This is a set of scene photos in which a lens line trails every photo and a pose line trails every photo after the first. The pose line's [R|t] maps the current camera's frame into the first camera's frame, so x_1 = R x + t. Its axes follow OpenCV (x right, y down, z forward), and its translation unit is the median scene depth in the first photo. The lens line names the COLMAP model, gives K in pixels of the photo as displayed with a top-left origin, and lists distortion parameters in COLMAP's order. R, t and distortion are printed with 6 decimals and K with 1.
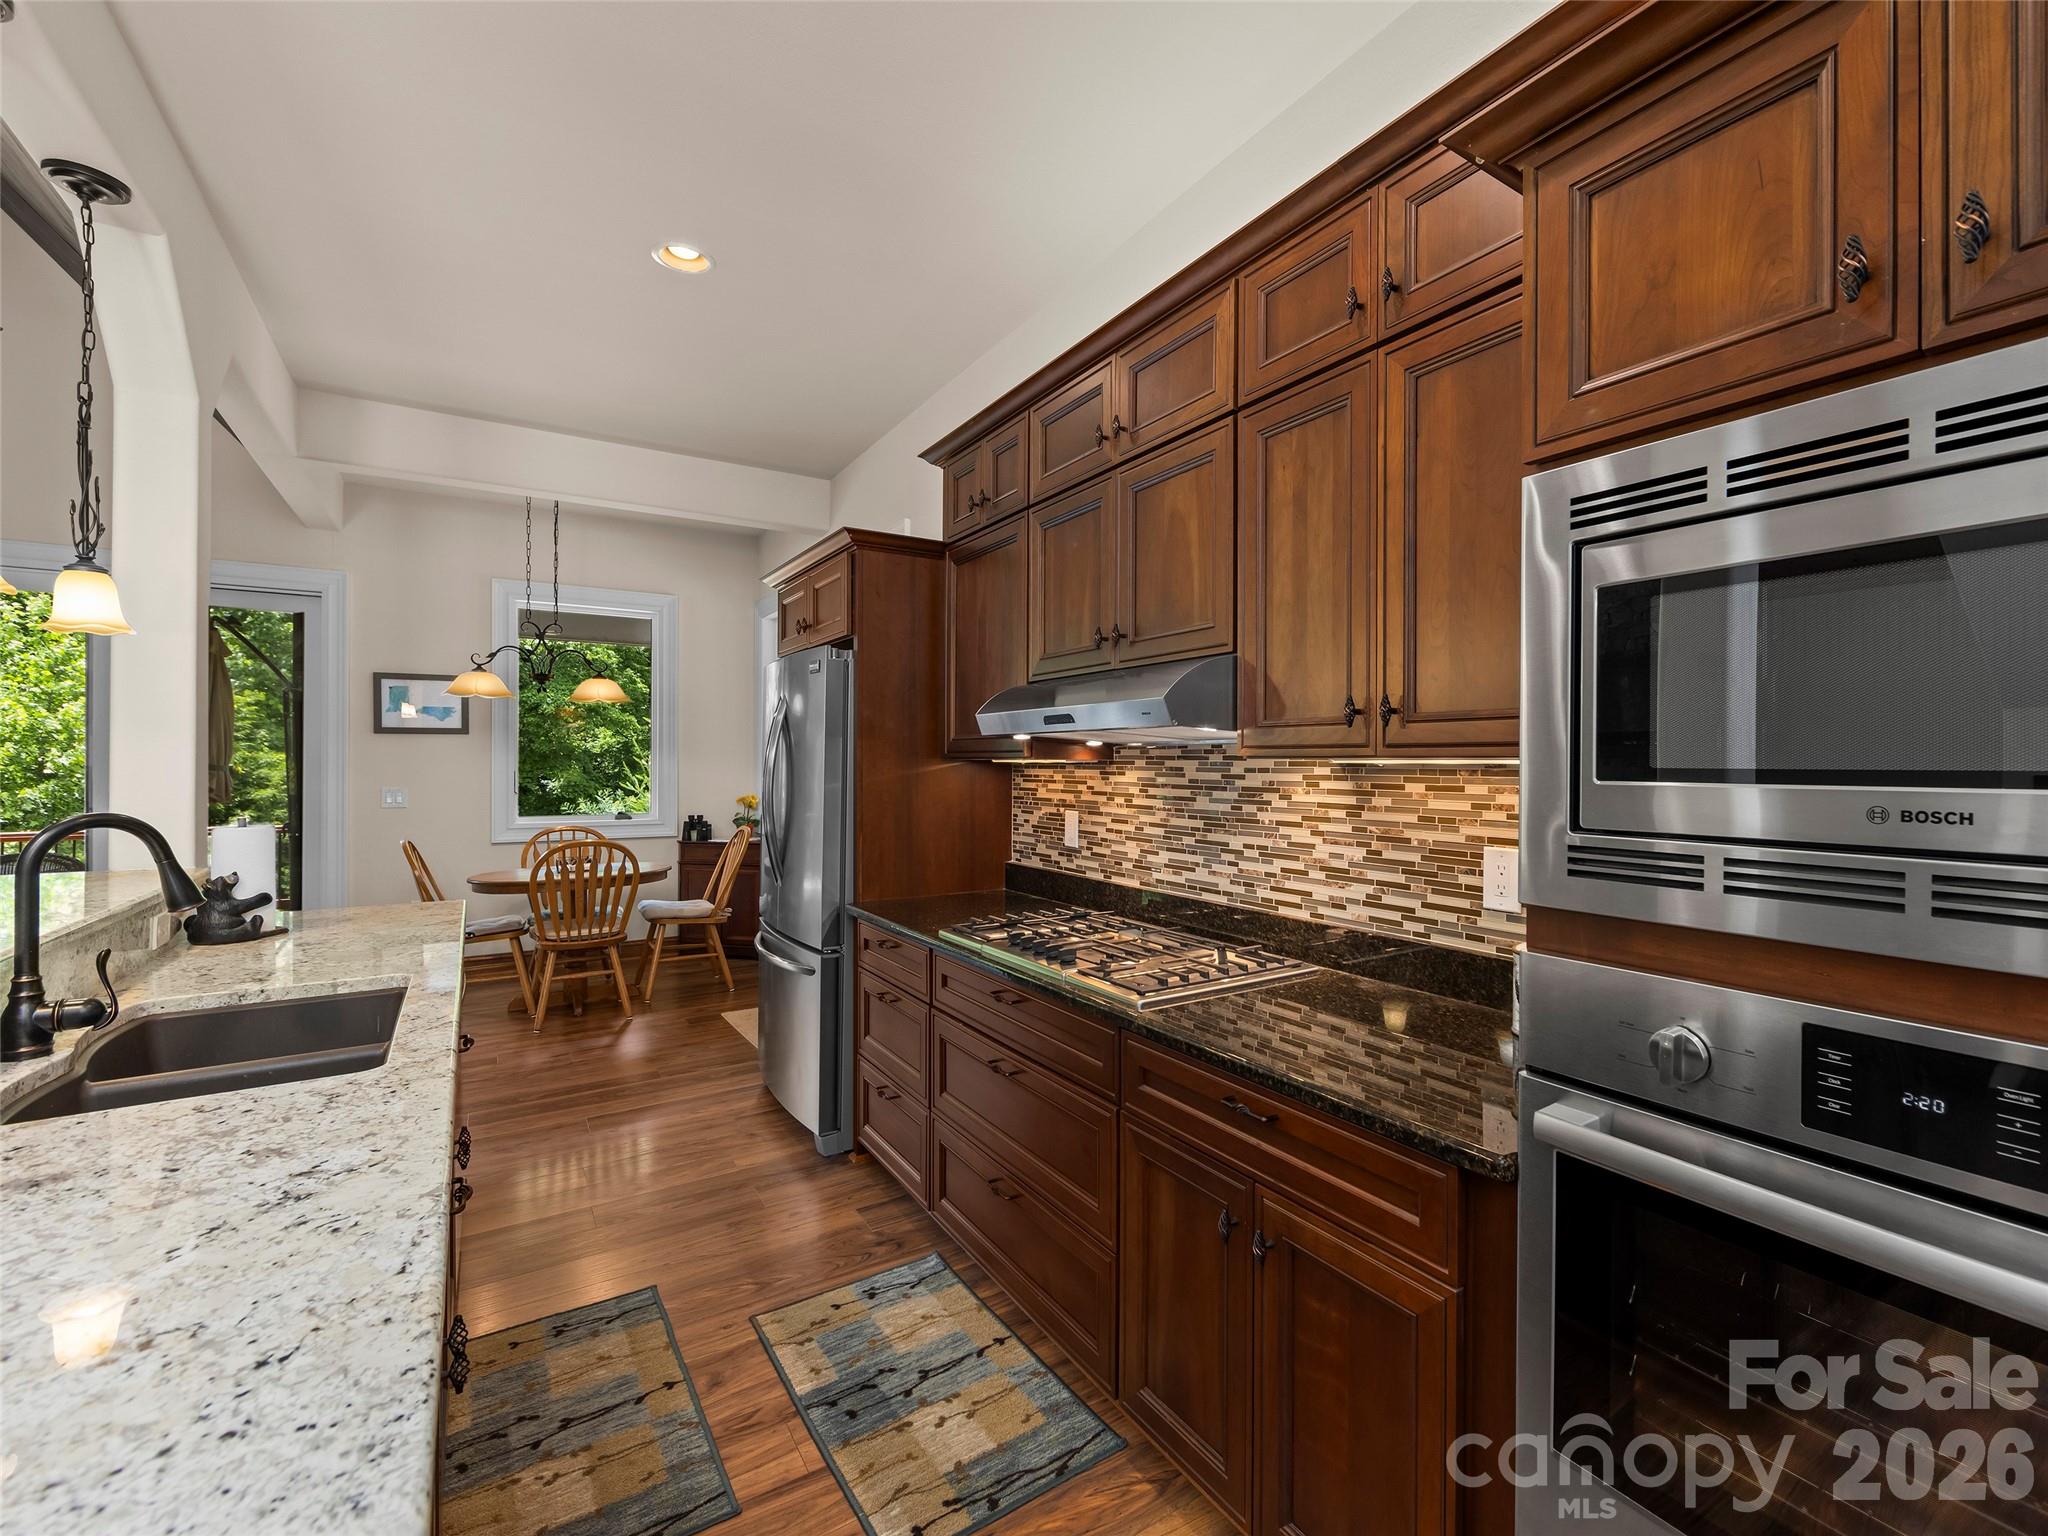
lens RADIAL K [[902.0, 0, 1109.2], [0, 902.0, 762.3], [0, 0, 1]] dist [0.000744, -0.001511]
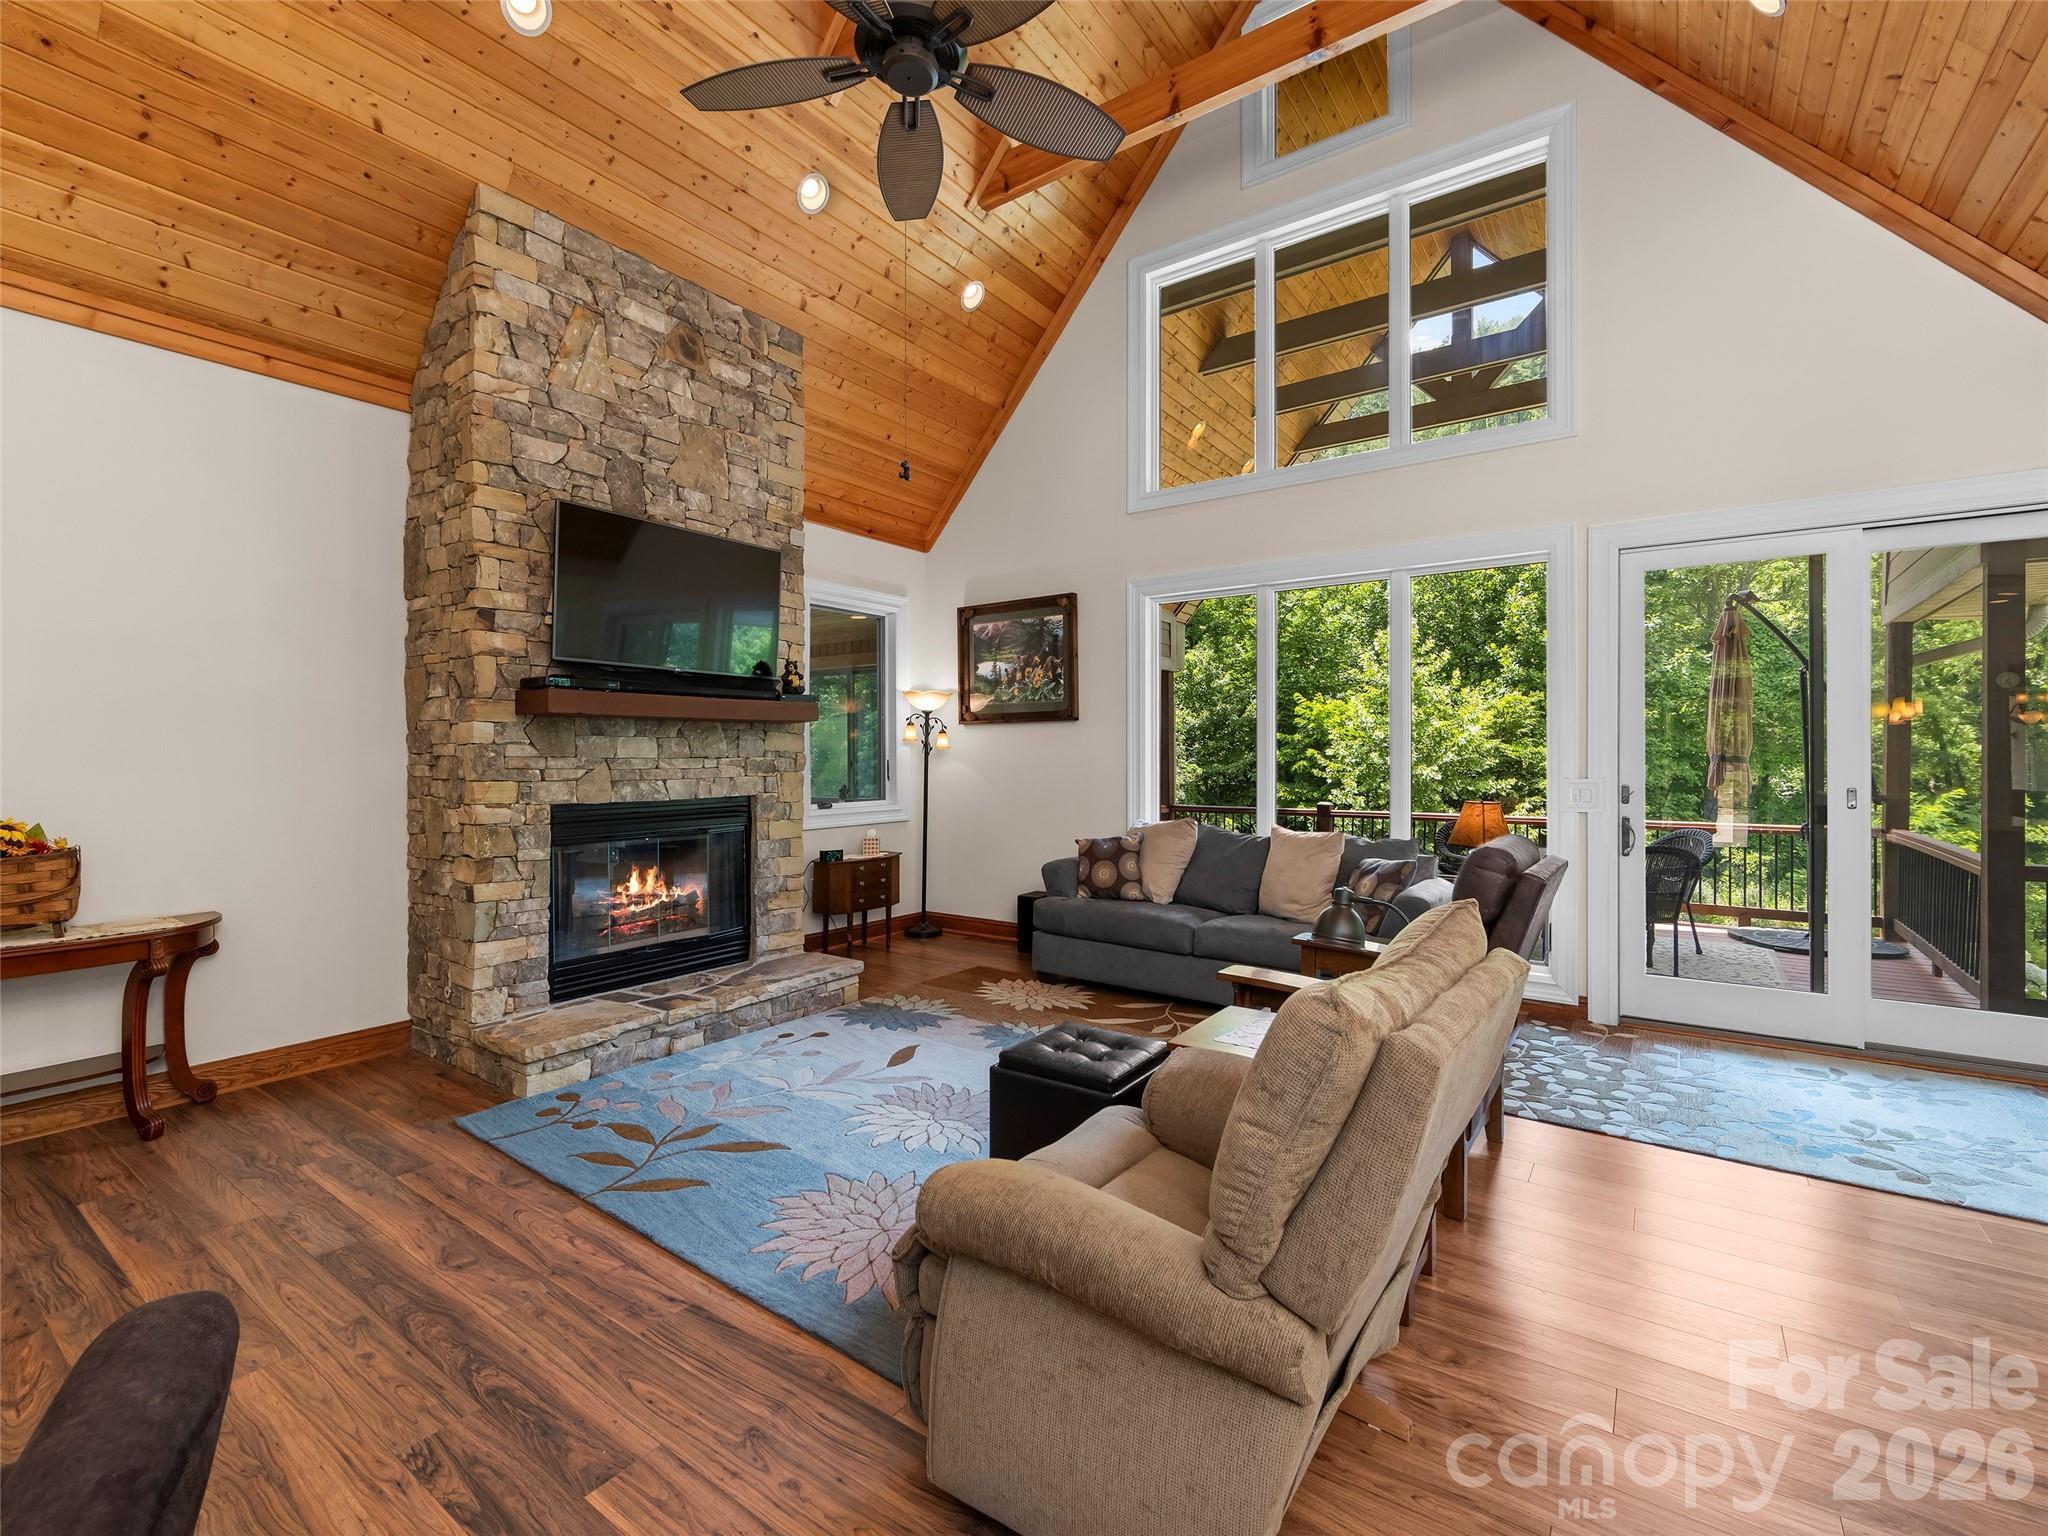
lens RADIAL K [[902.0, 0, 1023.9], [0, 902.0, 758.2], [0, 0, 1]] dist [0.000744, -0.001511]
pose [[0.339012, -0.000358, -0.940782, -1.391183], [0.003322, 0.999994, 0.000816, 0.006739], [0.940776, -0.003402, 0.339011, 0.032353]]
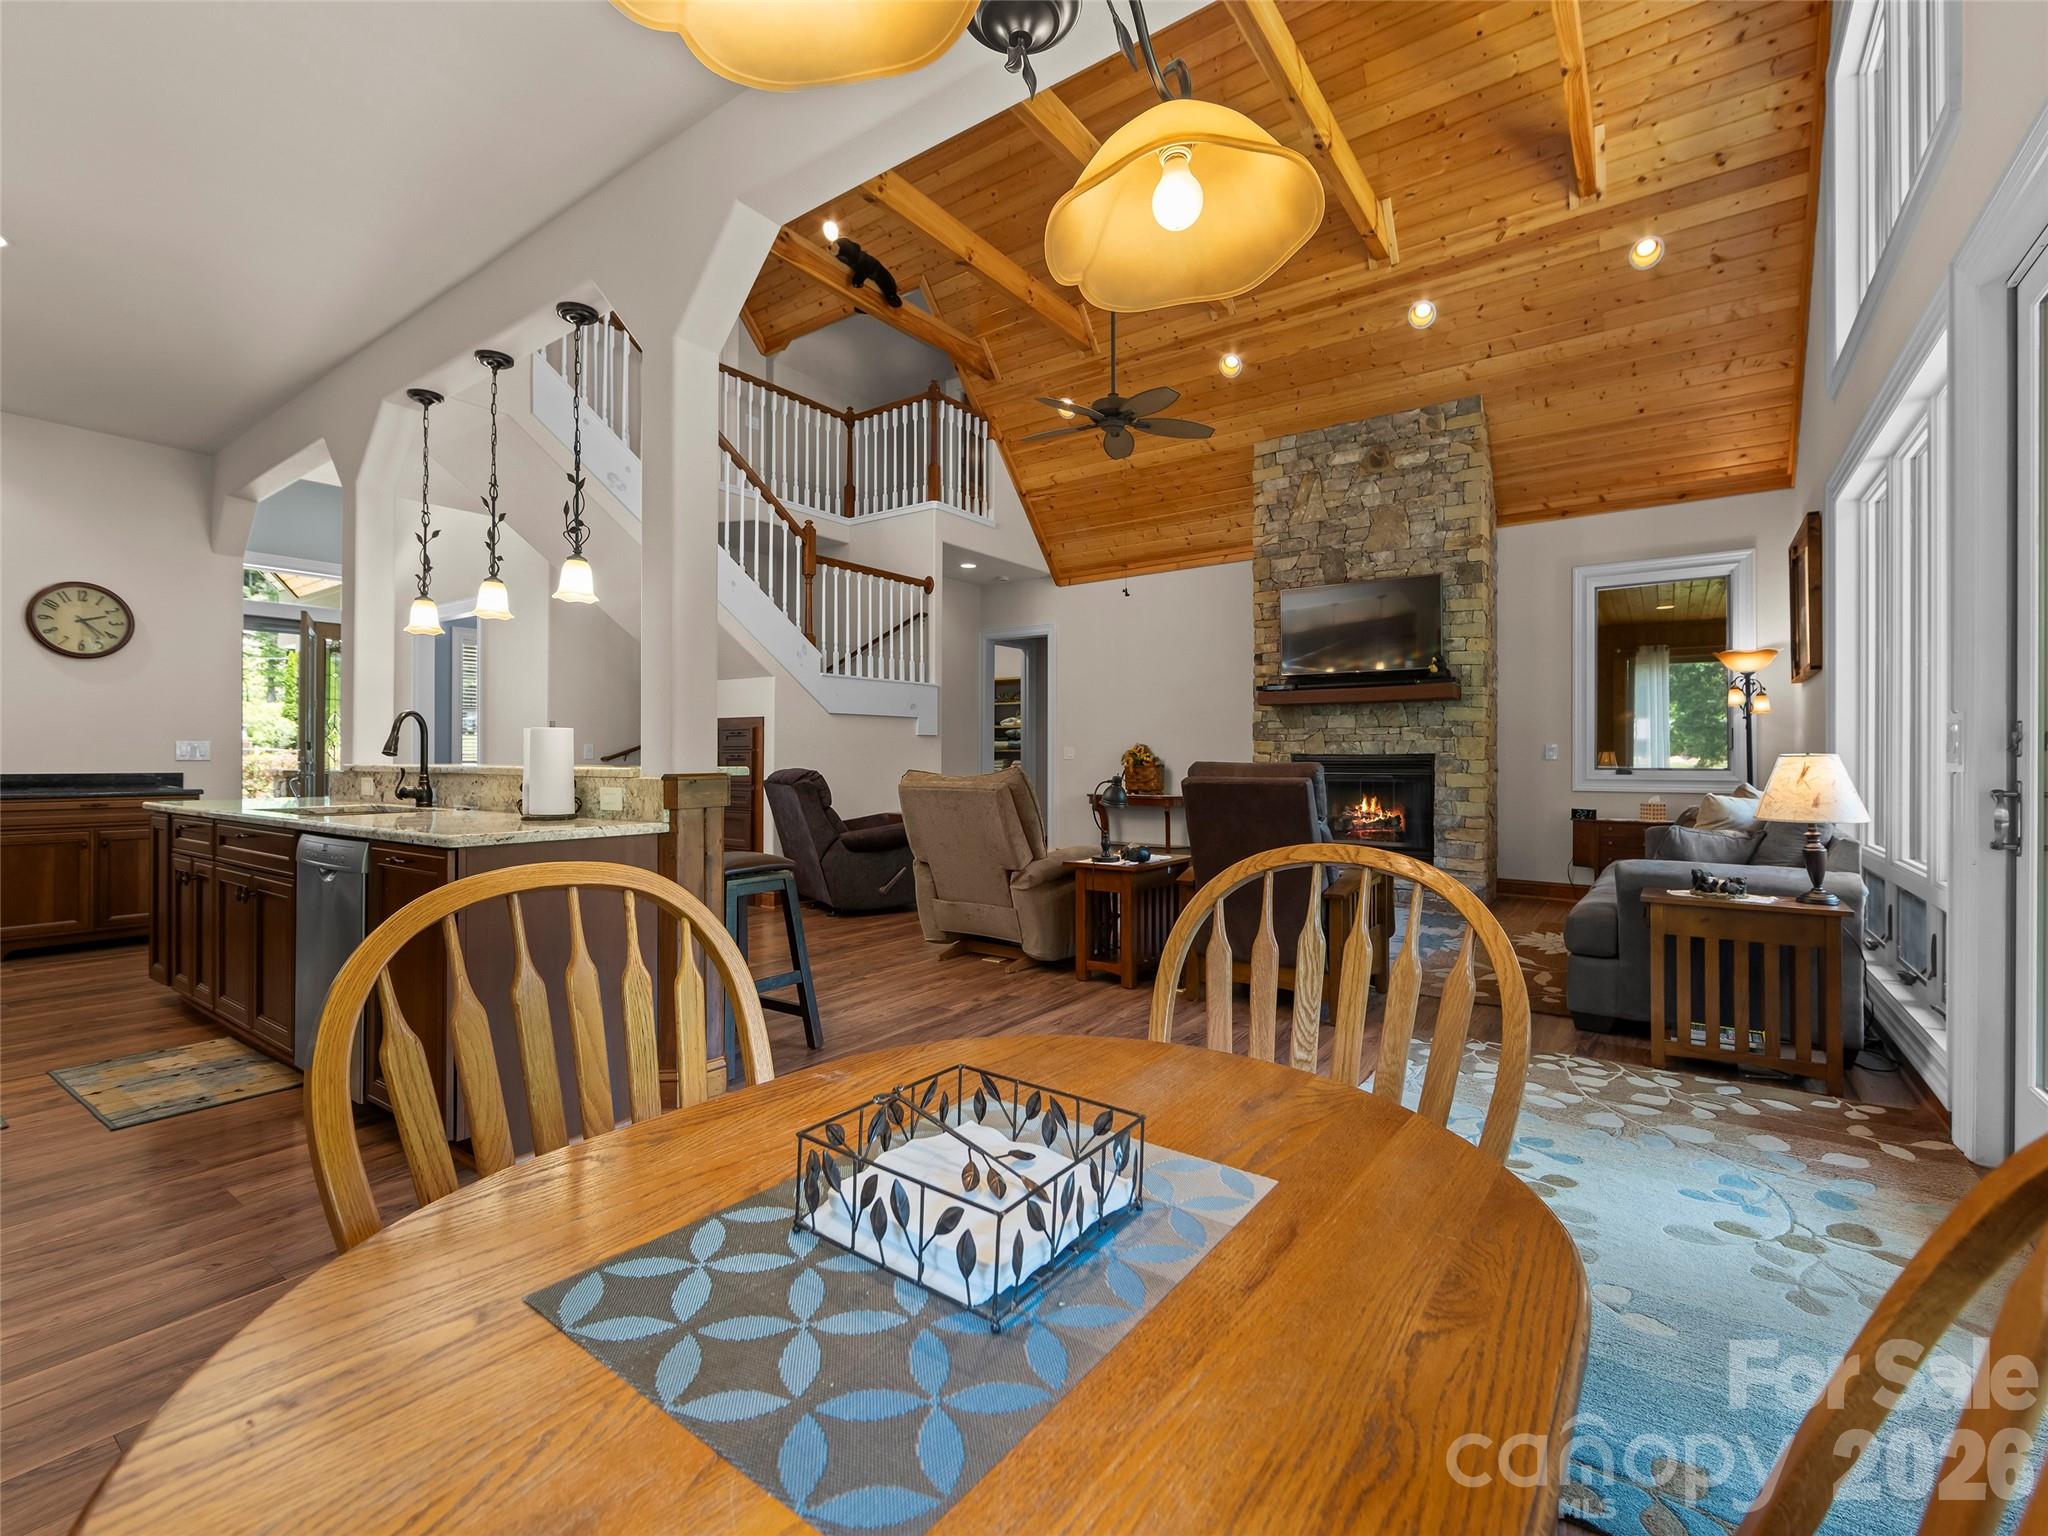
lens RADIAL K [[902.0, 0, 1023.1], [0, 902.0, 751.6], [0, 0, 1]] dist [0.000744, -0.001511]
pose [[-0.942227, -0.006364, -0.334913, -1.364778], [-0.004030, 0.999963, -0.007663, 0.129455], [0.334950, -0.005871, -0.942218, 2.783902]]
